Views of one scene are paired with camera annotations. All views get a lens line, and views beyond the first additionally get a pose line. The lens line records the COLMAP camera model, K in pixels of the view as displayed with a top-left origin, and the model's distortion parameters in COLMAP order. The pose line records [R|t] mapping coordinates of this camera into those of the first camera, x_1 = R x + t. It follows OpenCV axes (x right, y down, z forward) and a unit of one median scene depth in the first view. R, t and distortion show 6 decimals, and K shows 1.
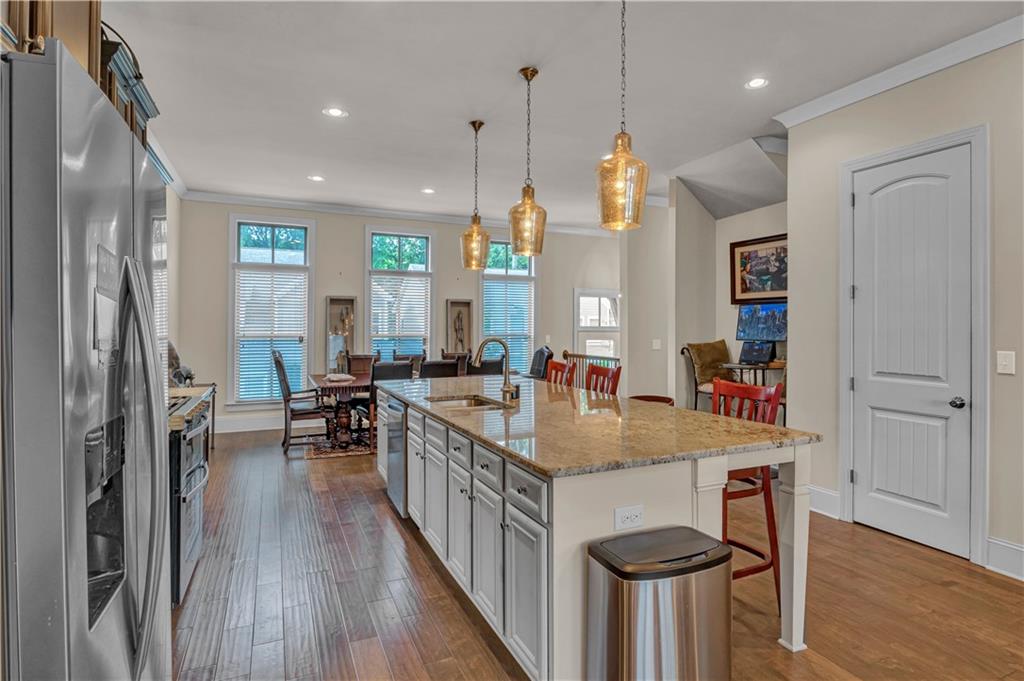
lens RADIAL K [[543.4, 0, 511.5], [0, 543.4, 329.3], [0, 0, 1]] dist [0.001075, 0.000313]
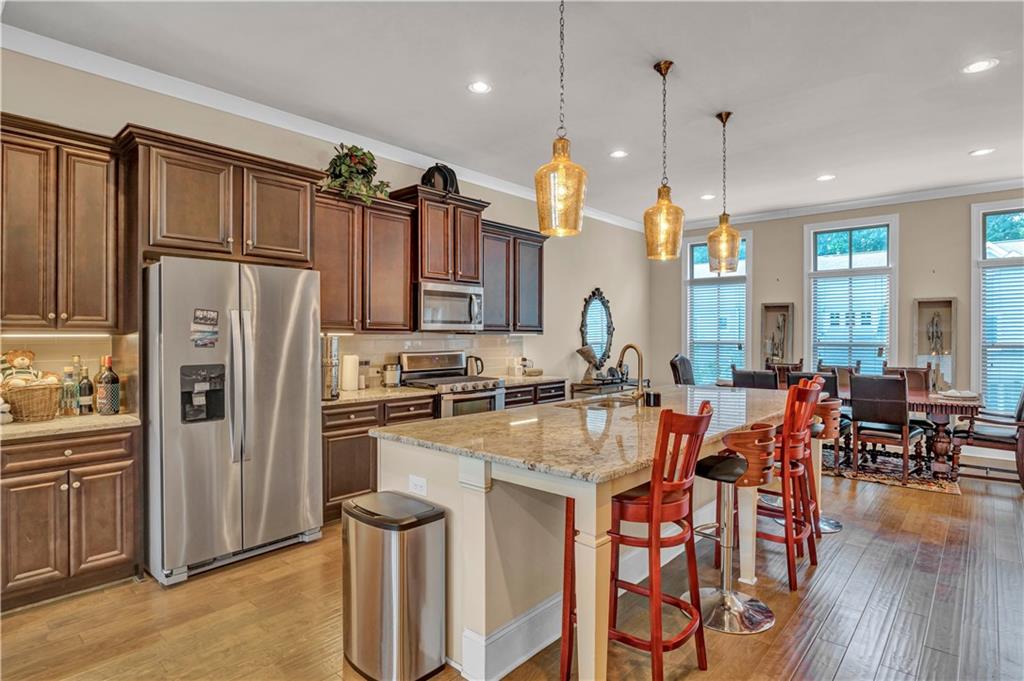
lens RADIAL K [[543.4, 0, 538.0], [0, 543.4, 339.6], [0, 0, 1]] dist [0.001075, 0.000313]
pose [[0.448903, 0.003489, -0.893573, 0.350859], [-0.000828, 0.999994, 0.003488, 0.001494], [0.893580, -0.000826, 0.448903, 0.165610]]
